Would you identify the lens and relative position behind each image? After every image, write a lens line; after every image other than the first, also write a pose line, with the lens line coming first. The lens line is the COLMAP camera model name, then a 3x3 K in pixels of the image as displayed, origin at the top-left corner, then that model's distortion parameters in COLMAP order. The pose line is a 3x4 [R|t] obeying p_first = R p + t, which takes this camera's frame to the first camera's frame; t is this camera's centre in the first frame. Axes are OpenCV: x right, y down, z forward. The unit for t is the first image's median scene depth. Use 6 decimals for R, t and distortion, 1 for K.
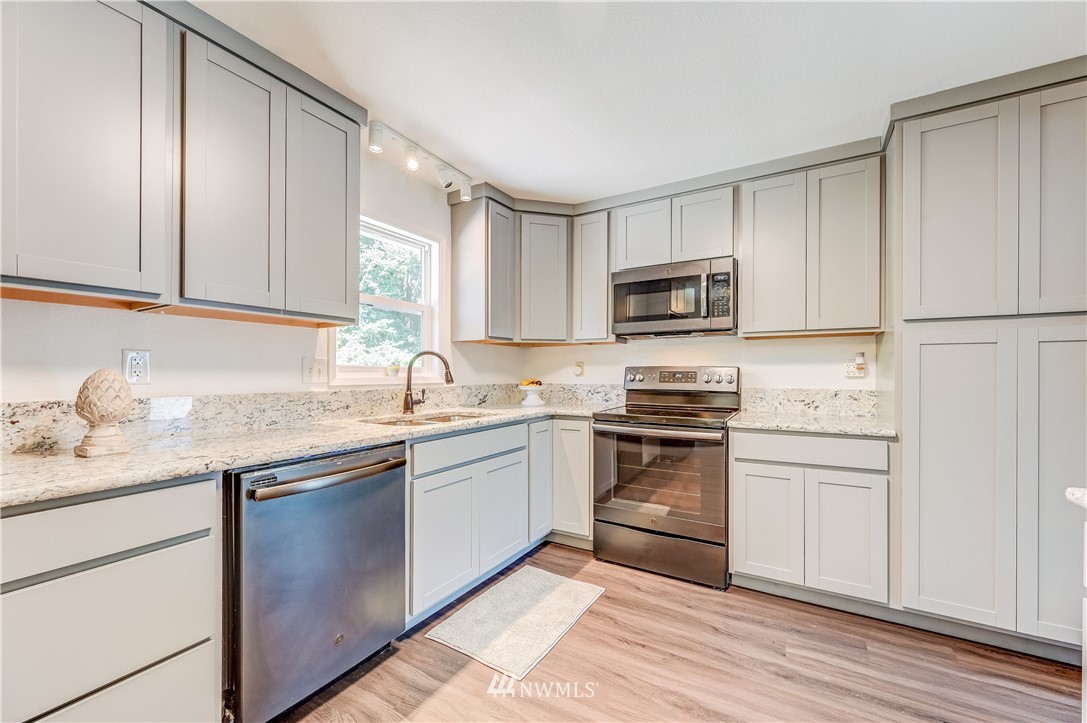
lens RADIAL K [[431.3, 0, 538.7], [0, 431.3, 372.5], [0, 0, 1]] dist [-0.001419, -0.000143]
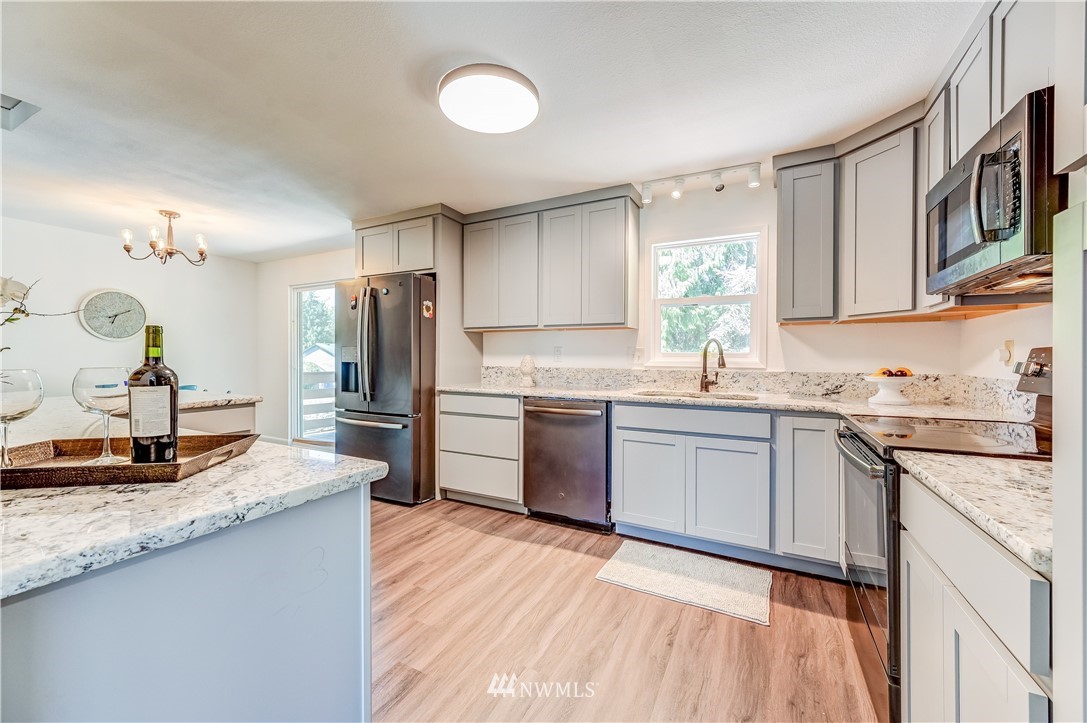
lens RADIAL K [[427.2, 0, 543.4], [0, 427.2, 357.4], [0, 0, 1]] dist [-0.000081, 0.000021]
pose [[0.053785, 0.003241, -0.998547, 0.789452], [-0.004383, 0.999986, 0.003009, -0.001870], [0.998543, 0.004215, 0.053799, 0.449480]]
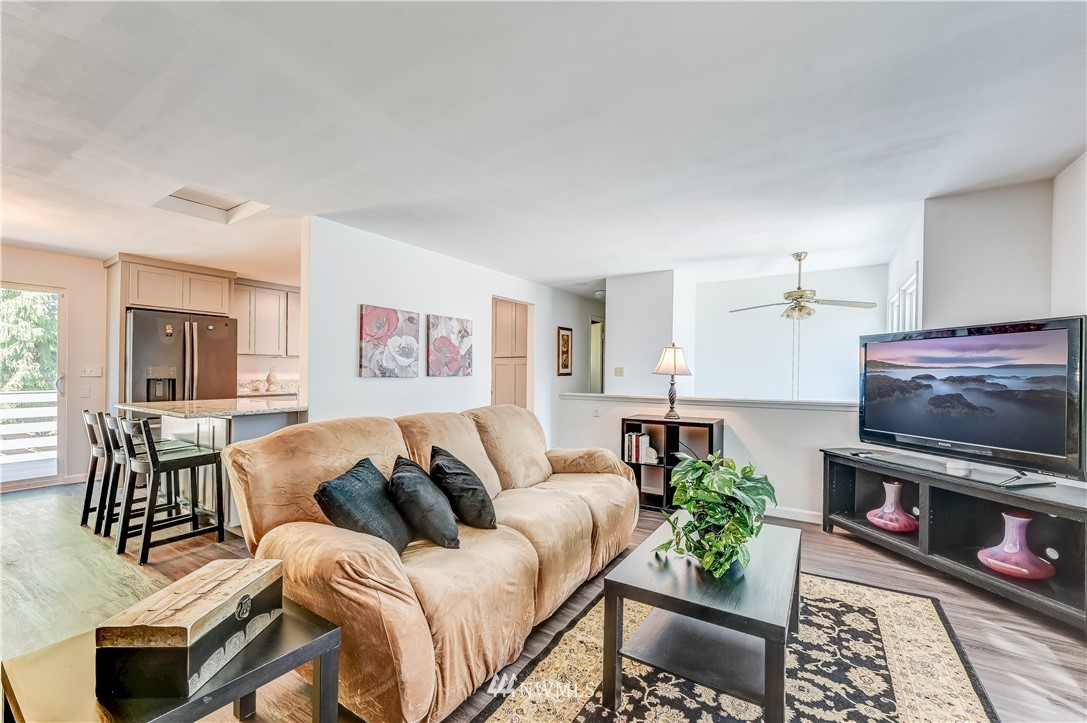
lens RADIAL K [[441.0, 0, 545.8], [0, 441.0, 372.1], [0, 0, 1]] dist [0.000654, 0.000062]
pose [[0.999486, -0.000771, -0.032048, 0.955884], [0.000724, 0.999999, -0.001475, -0.001298], [0.032050, 0.001451, 0.999485, -1.676381]]
